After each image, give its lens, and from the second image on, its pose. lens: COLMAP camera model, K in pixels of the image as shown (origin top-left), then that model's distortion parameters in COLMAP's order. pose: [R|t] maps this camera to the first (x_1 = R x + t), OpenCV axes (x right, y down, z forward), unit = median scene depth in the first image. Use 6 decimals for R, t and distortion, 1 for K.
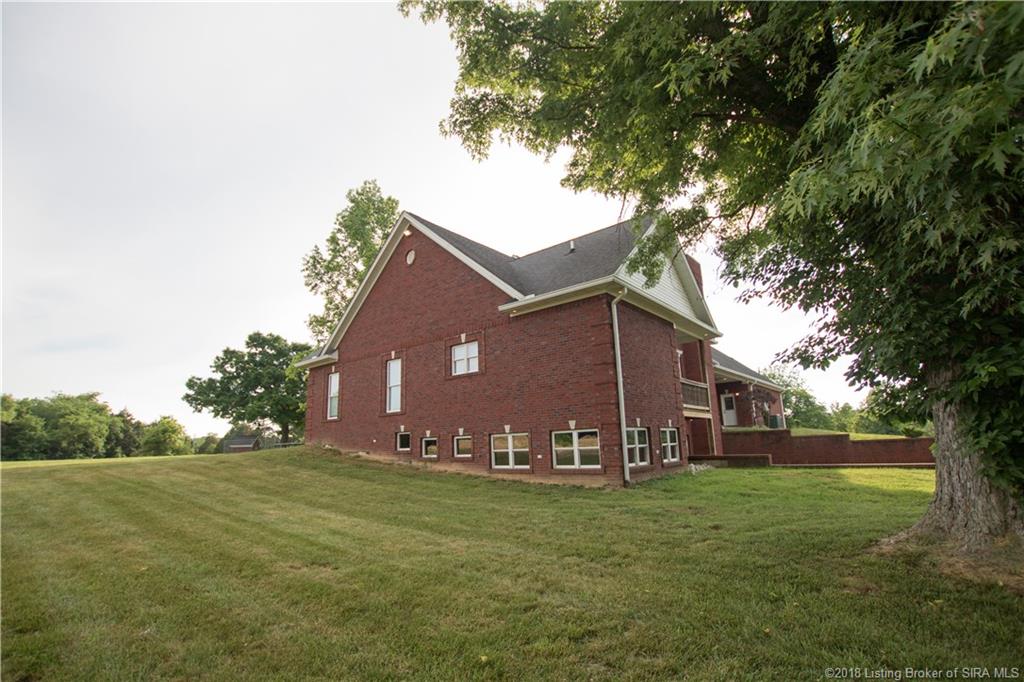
lens RADIAL K [[475.0, 0, 509.0], [0, 475.0, 346.2], [0, 0, 1]] dist [-0.032271, 0.004567]
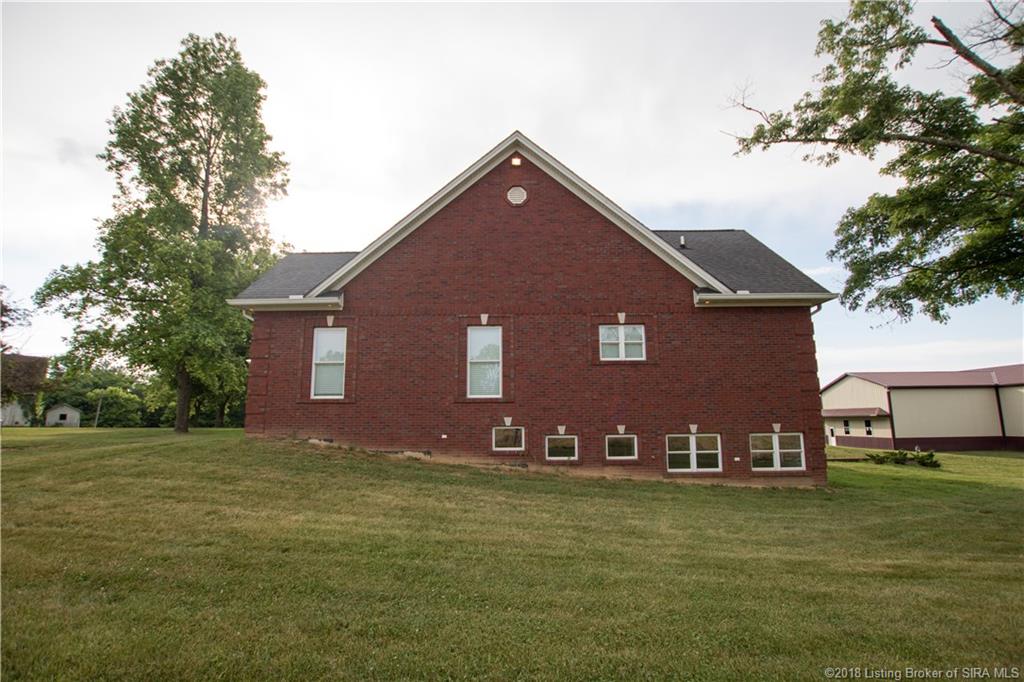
lens RADIAL K [[475.0, 0, 509.6], [0, 475.0, 344.0], [0, 0, 1]] dist [-0.032271, 0.004567]
pose [[0.774531, 0.127511, 0.619550, -0.751118], [-0.148320, 0.988774, -0.018079, 0.071648], [-0.614900, -0.077889, 0.784749, 0.453201]]
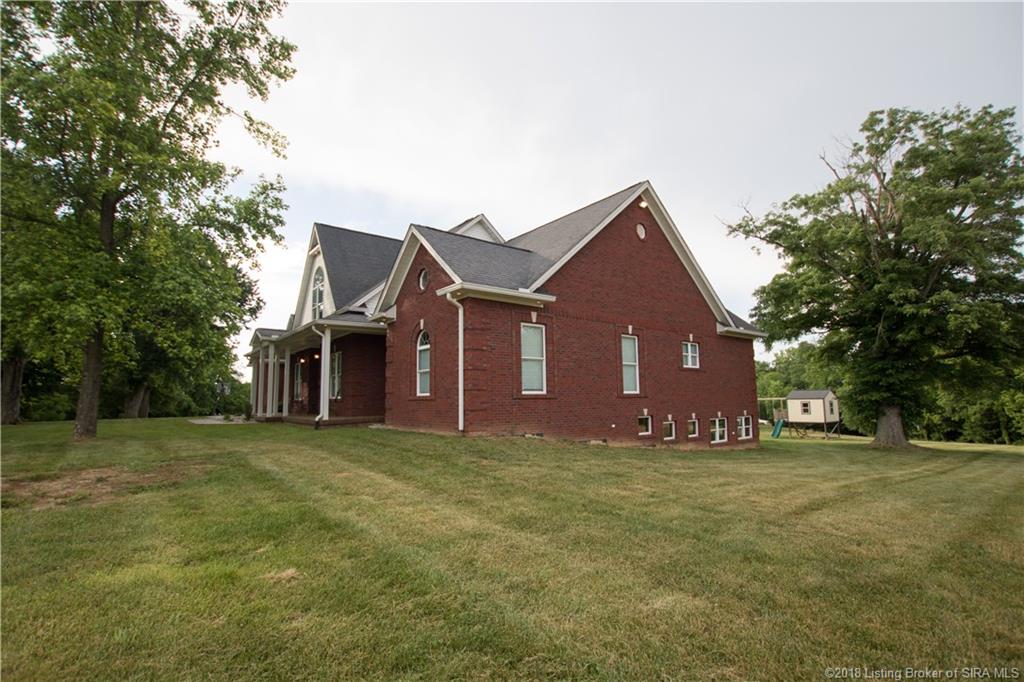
lens RADIAL K [[475.0, 0, 515.7], [0, 475.0, 344.9], [0, 0, 1]] dist [-0.032271, 0.004567]
pose [[0.191701, 0.144469, 0.970762, -1.304879], [-0.192800, 0.975378, -0.107082, 0.208396], [-0.962330, -0.166635, 0.214834, 1.146576]]
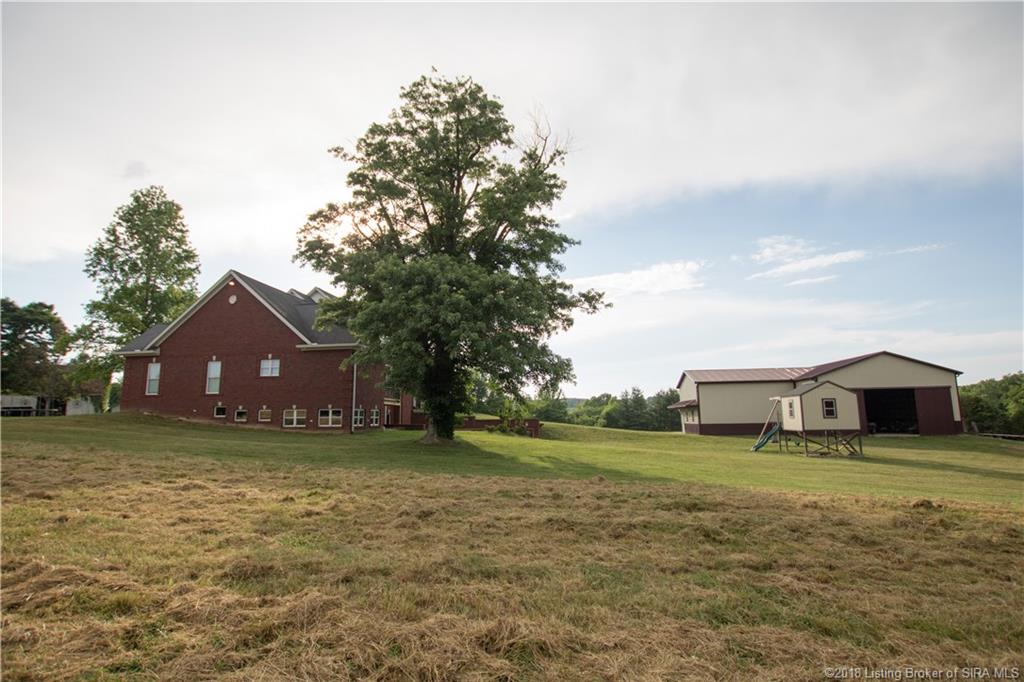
lens RADIAL K [[475.0, 0, 512.1], [0, 475.0, 348.5], [0, 0, 1]] dist [-0.032271, 0.004567]
pose [[0.848898, 0.099461, 0.519114, -0.245514], [-0.124806, 0.992082, 0.014012, -0.186063], [-0.513610, -0.076683, 0.854590, -1.004704]]
